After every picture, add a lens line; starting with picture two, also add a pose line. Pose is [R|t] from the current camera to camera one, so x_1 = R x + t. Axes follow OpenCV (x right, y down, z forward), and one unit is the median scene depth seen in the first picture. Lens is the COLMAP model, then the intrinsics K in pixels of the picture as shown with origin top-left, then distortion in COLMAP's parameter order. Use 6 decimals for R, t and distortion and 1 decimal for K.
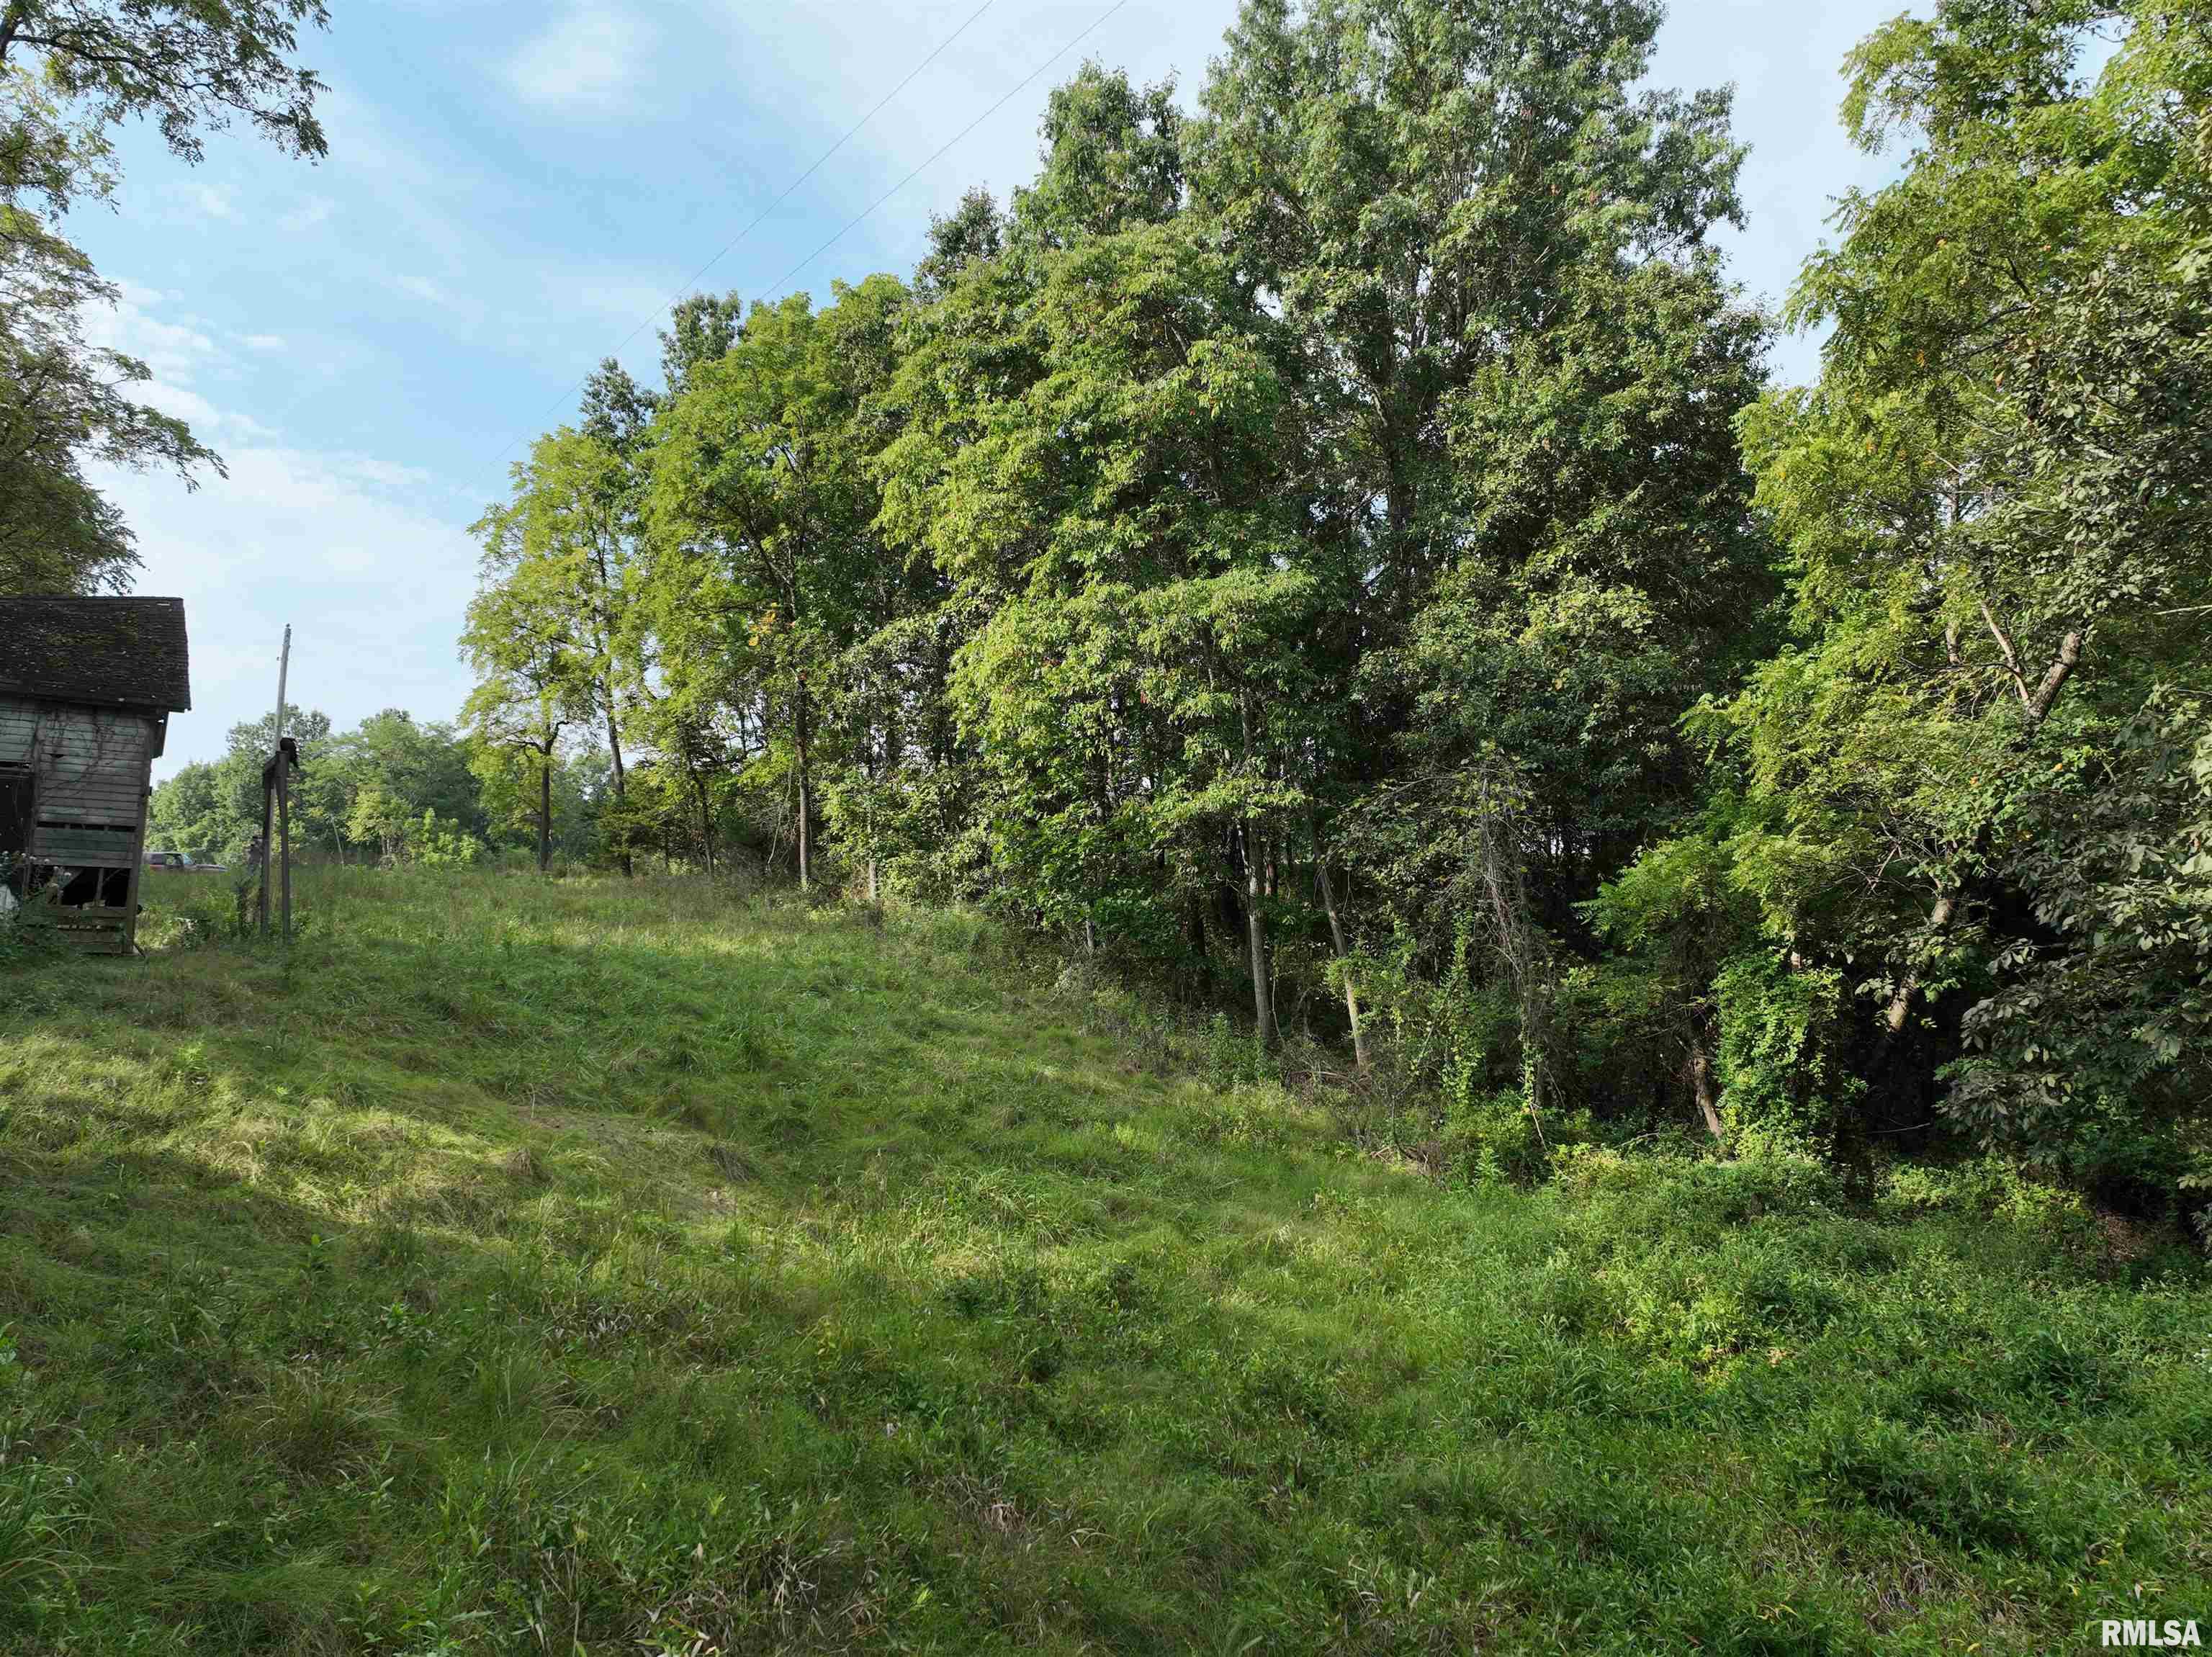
lens RADIAL K [[1543.3, 0, 1106.9], [0, 1543.3, 829.7], [0, 0, 1]] dist [-0.002945, 0.016025]
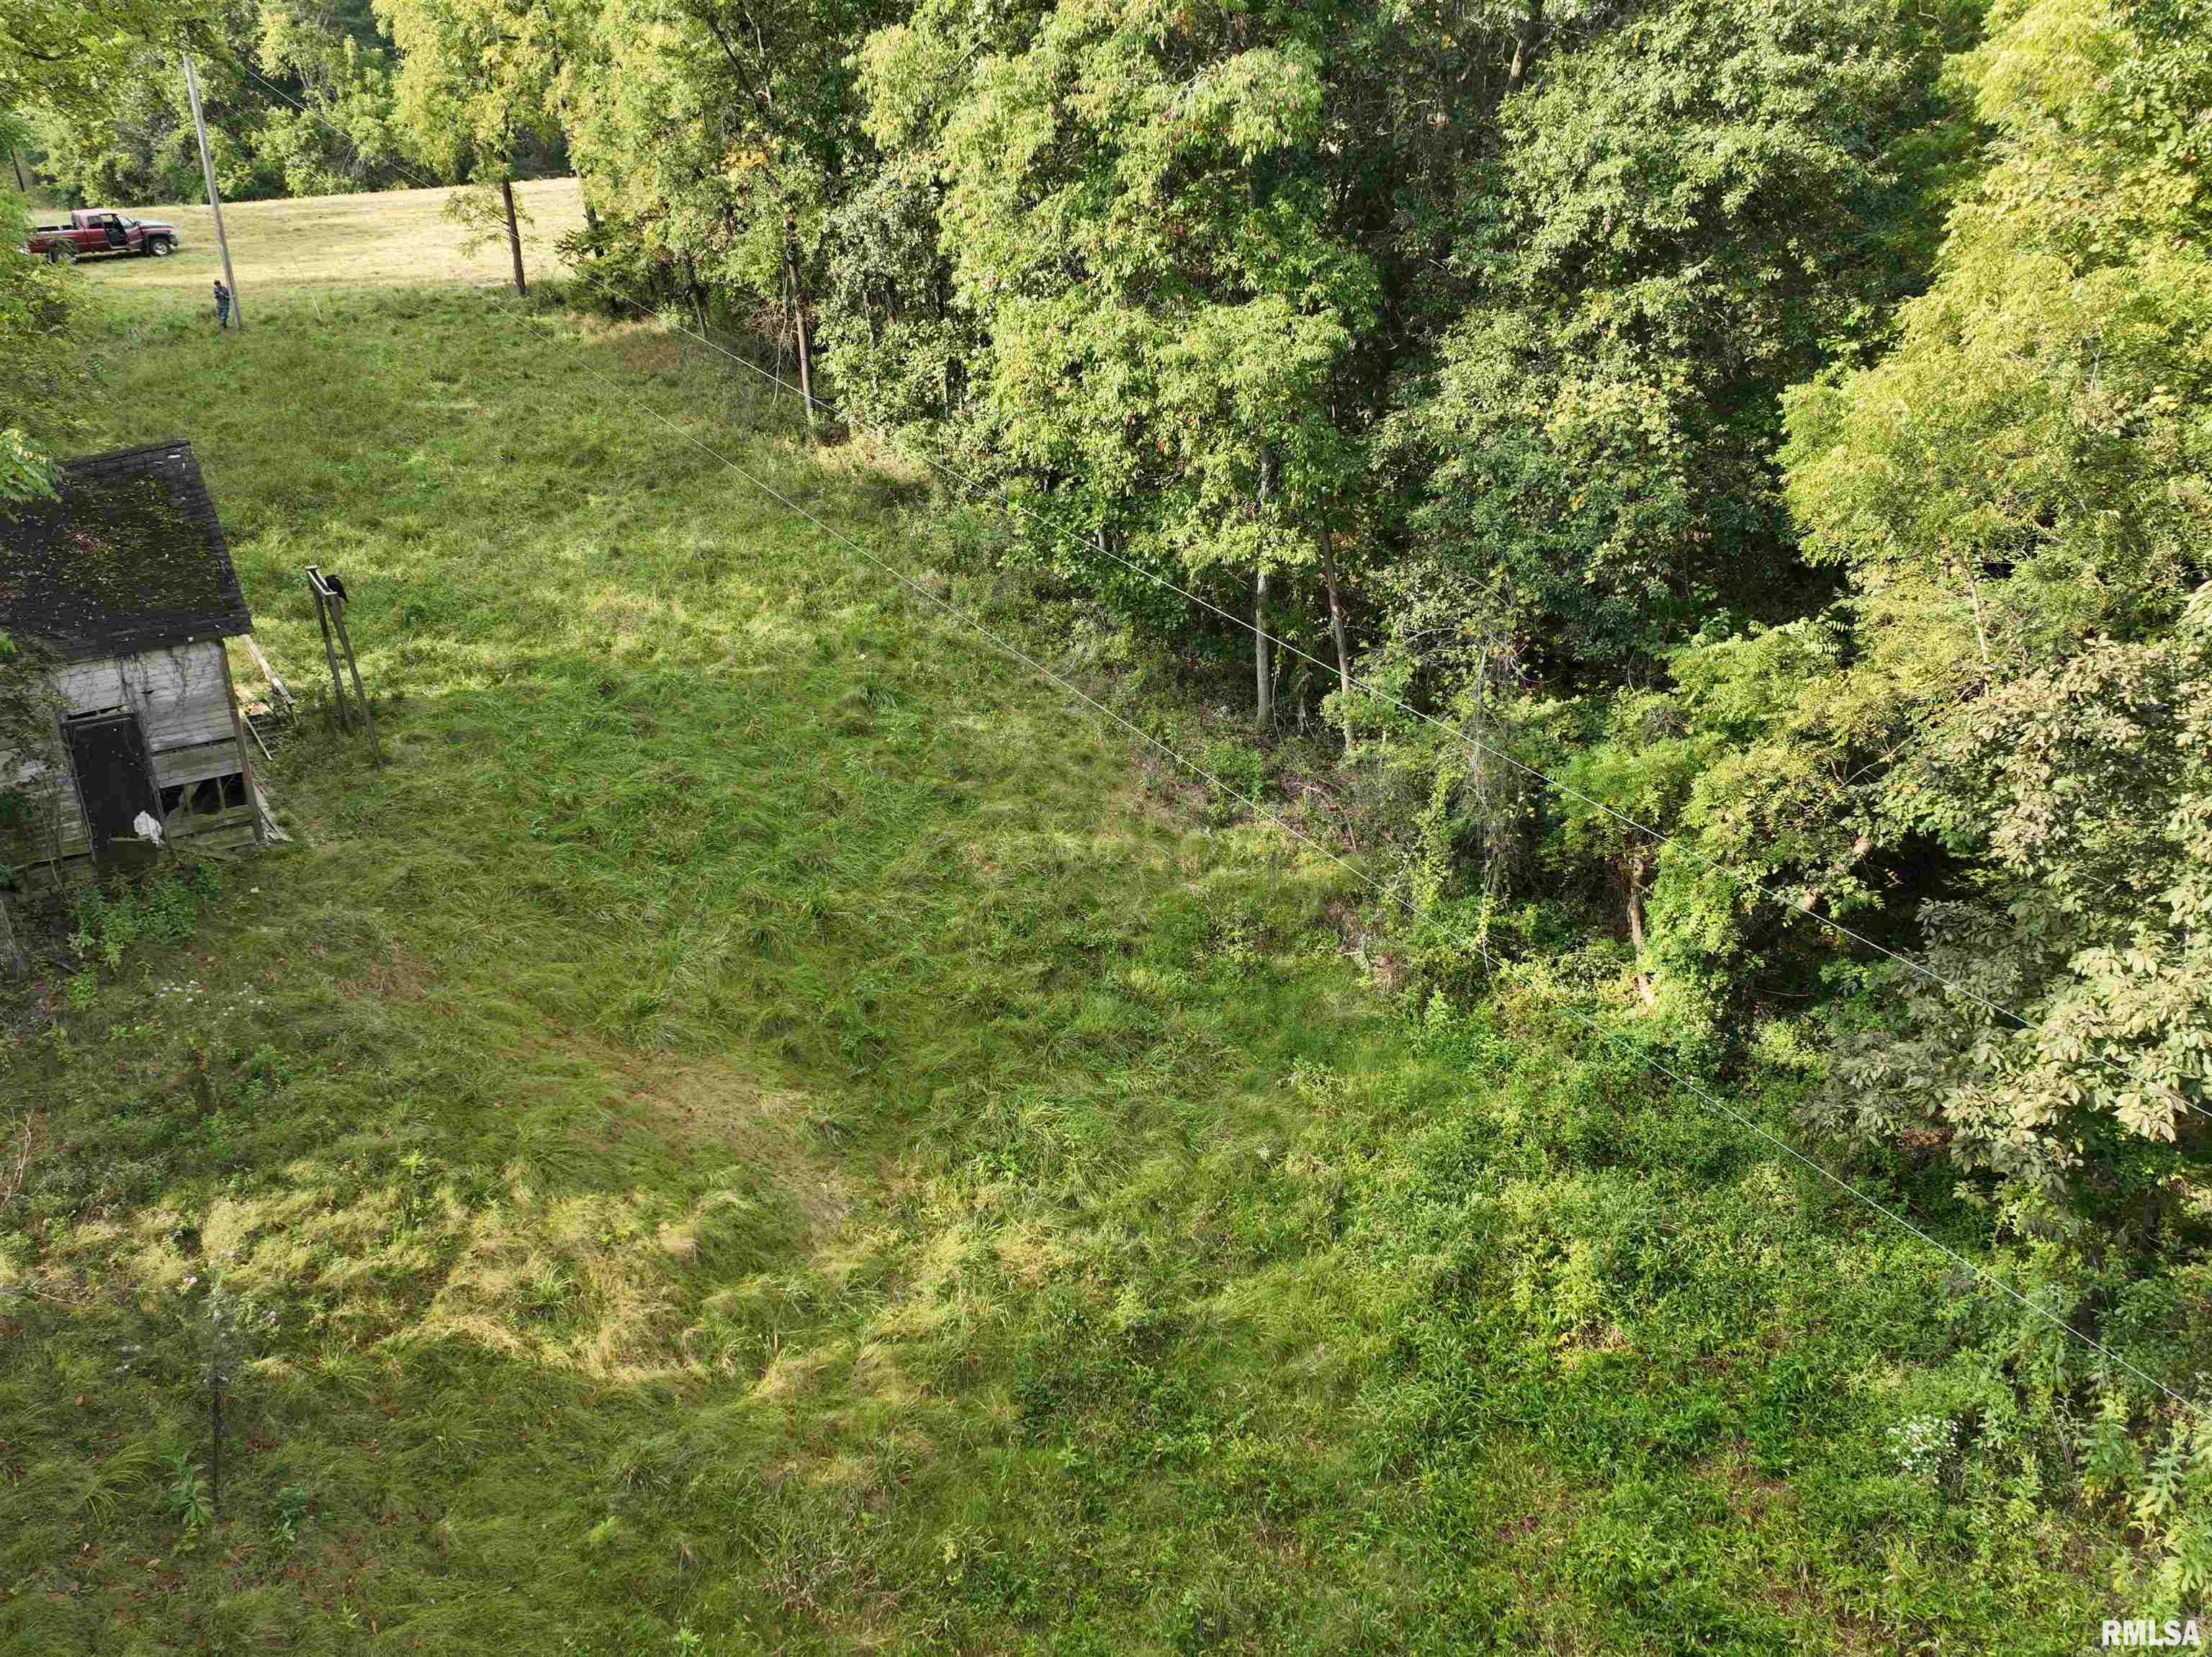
lens RADIAL K [[1543.3, 0, 1104.3], [0, 1543.3, 837.9], [0, 0, 1]] dist [-0.002945, 0.016025]
pose [[0.999981, 0.006080, 0.000959, -0.012073], [-0.005724, 0.861427, 0.507849, -0.372311], [0.002262, -0.507844, 0.861446, 0.019633]]
